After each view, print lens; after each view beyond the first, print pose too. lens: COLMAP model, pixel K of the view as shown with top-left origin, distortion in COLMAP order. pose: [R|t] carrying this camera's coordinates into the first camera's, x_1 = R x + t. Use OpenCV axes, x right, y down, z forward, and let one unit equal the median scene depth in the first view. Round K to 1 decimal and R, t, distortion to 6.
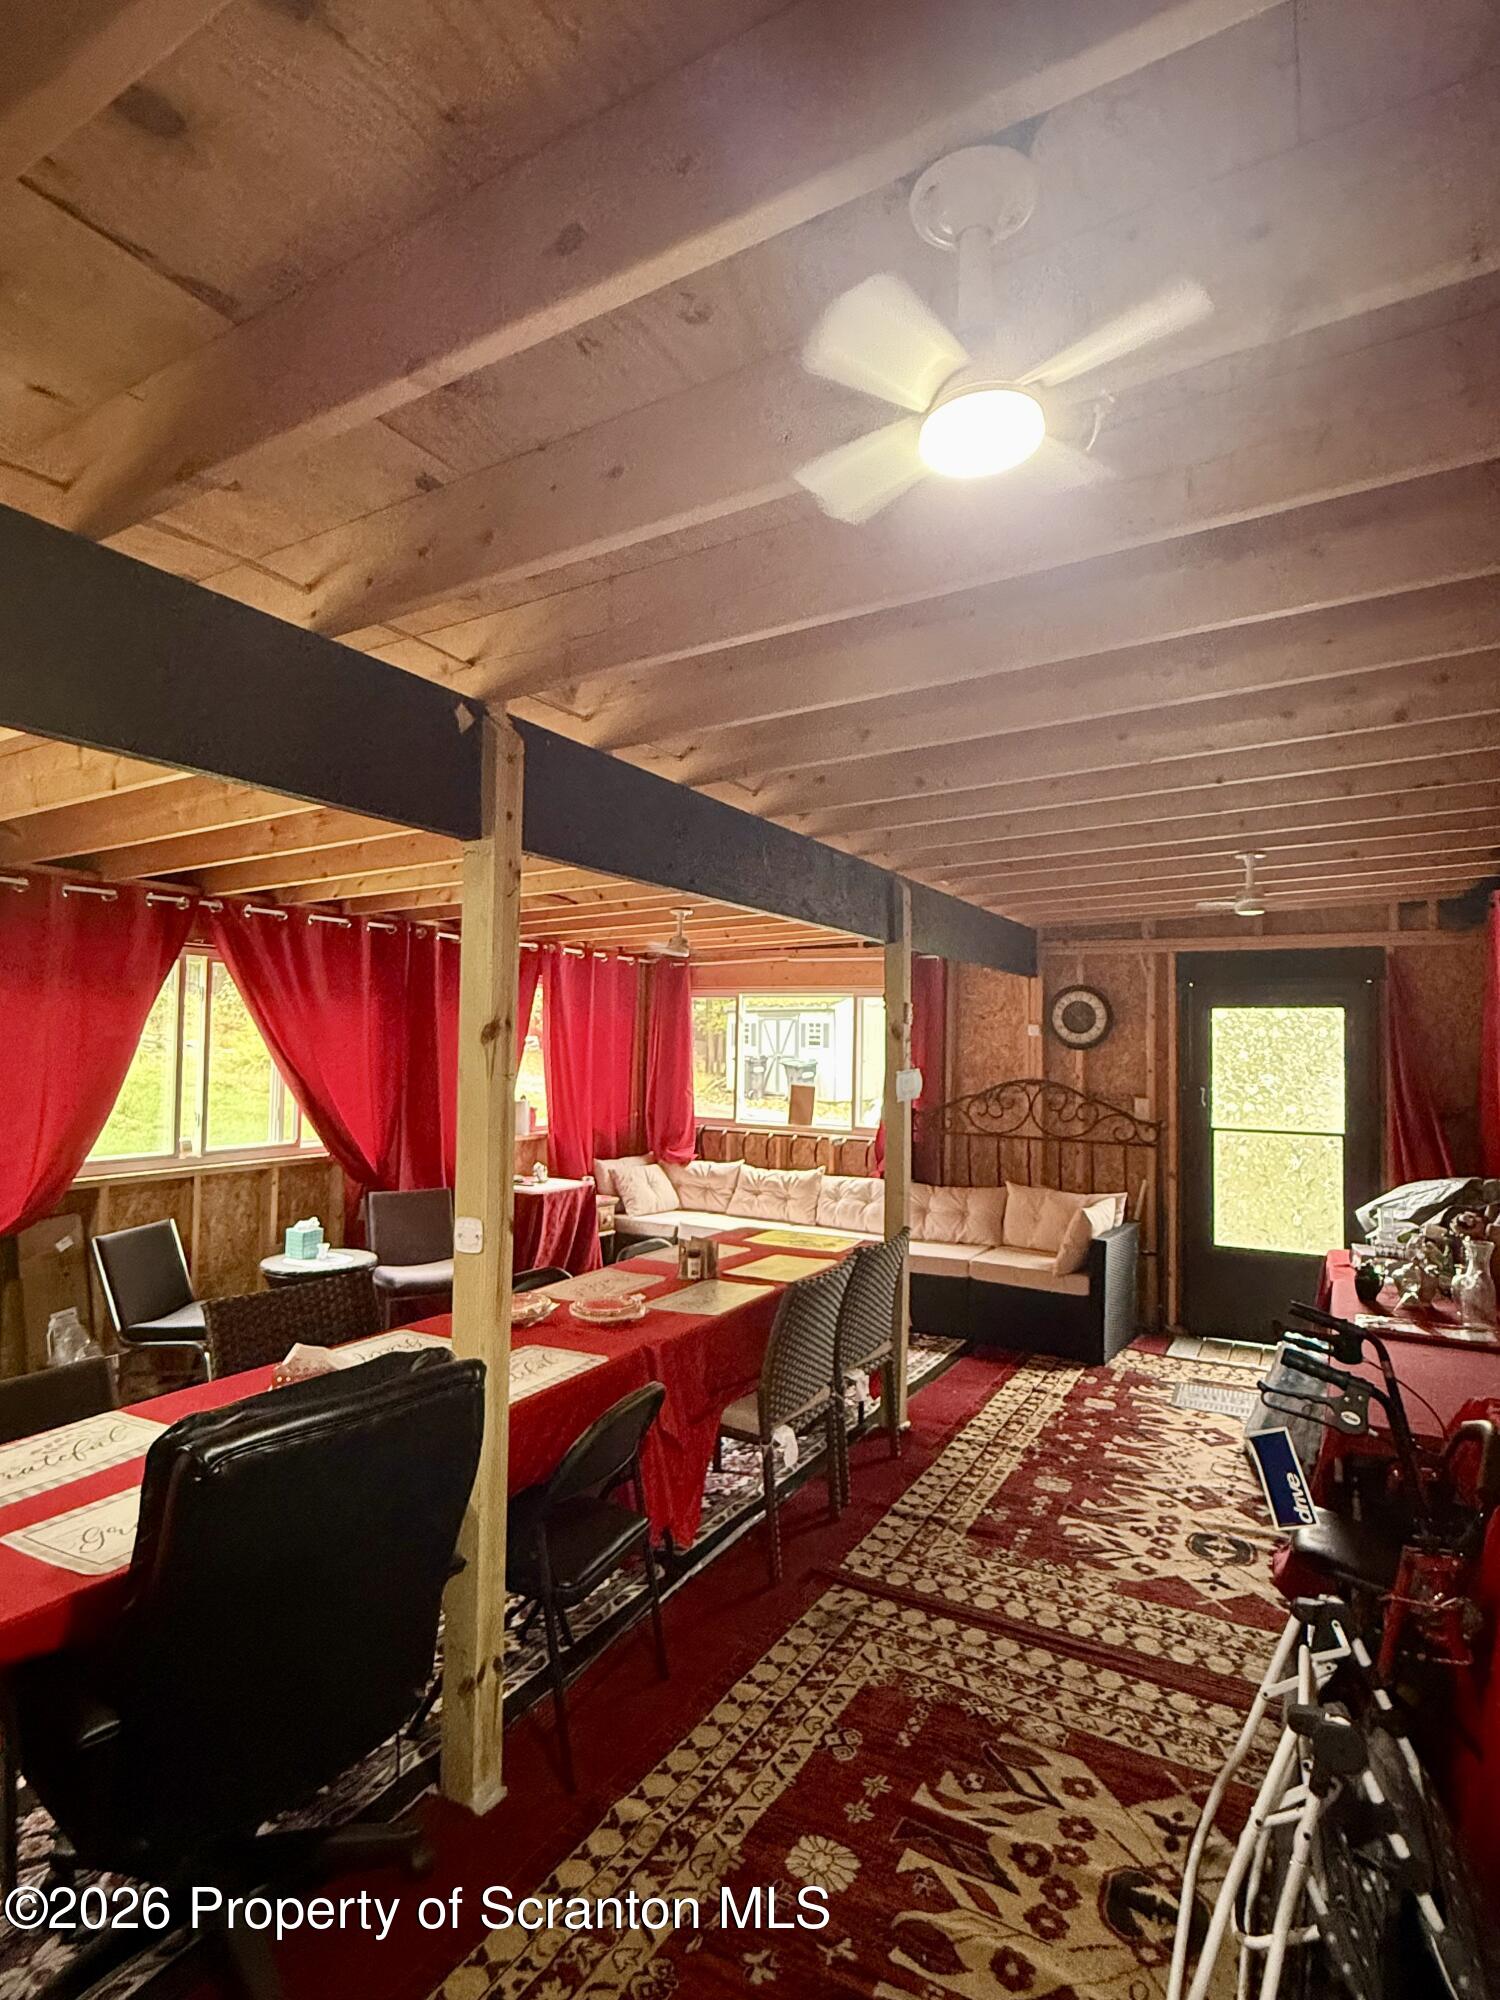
lens RADIAL K [[1022.7, 0, 749.3], [0, 1022.7, 1006.5], [0, 0, 1]] dist [-0.001132, 0.000367]
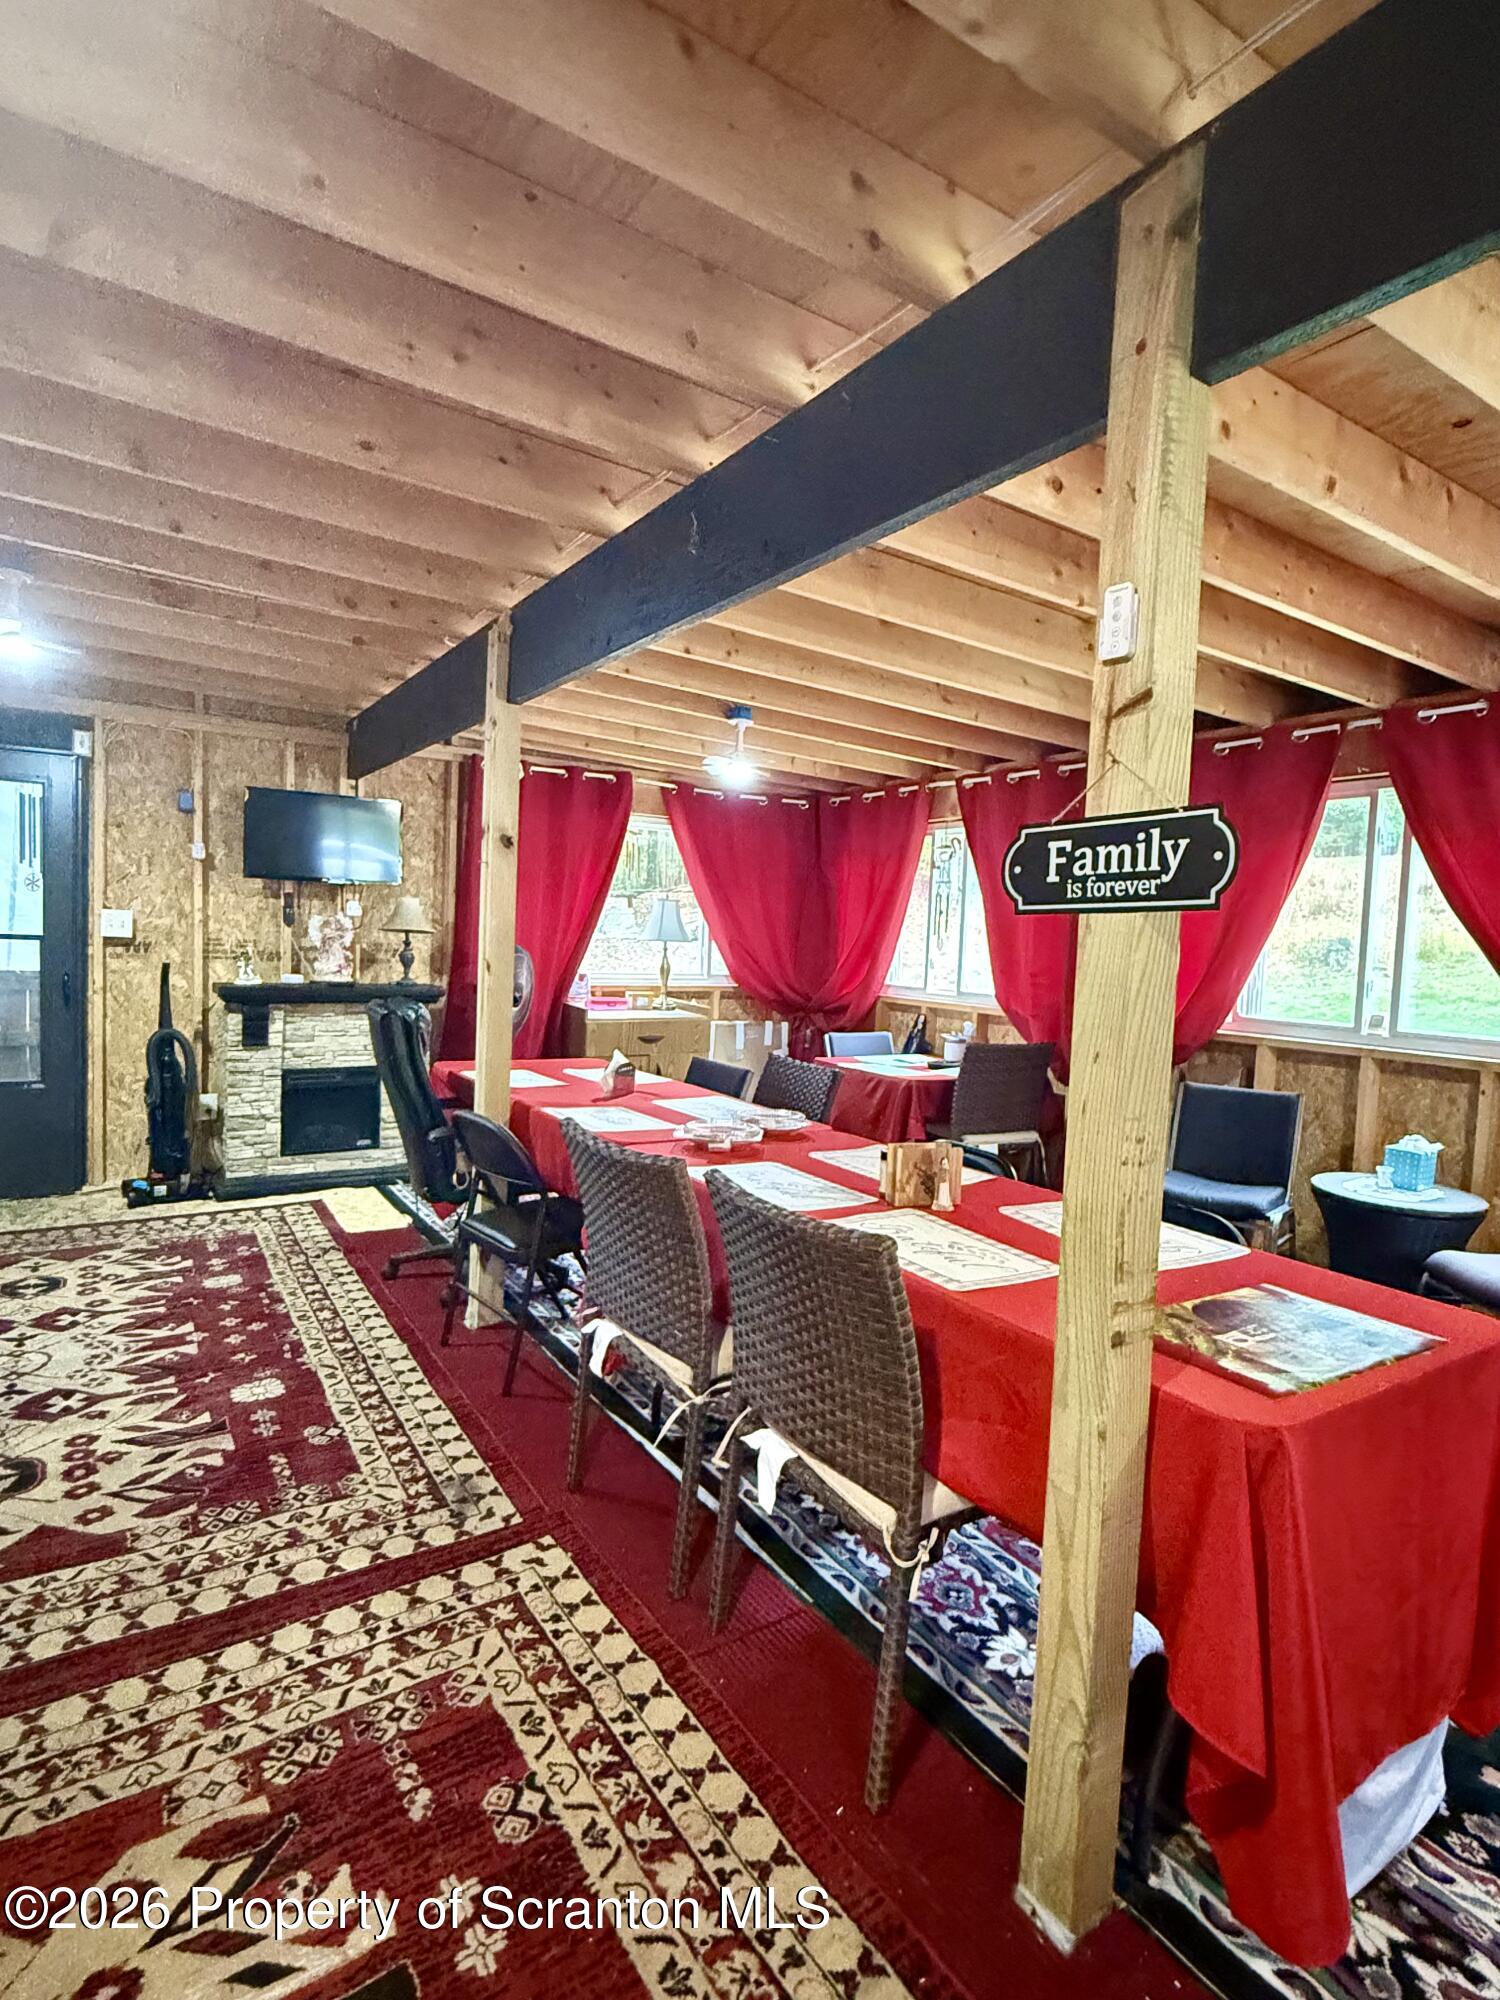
lens RADIAL K [[1022.7, 0, 752.4], [0, 1022.7, 996.2], [0, 0, 1]] dist [-0.001132, 0.000367]
pose [[-0.456236, 0.026150, -0.889474, 0.758946], [-0.010842, 0.999331, 0.034940, 0.168412], [0.889793, 0.025585, -0.455647, 1.685329]]
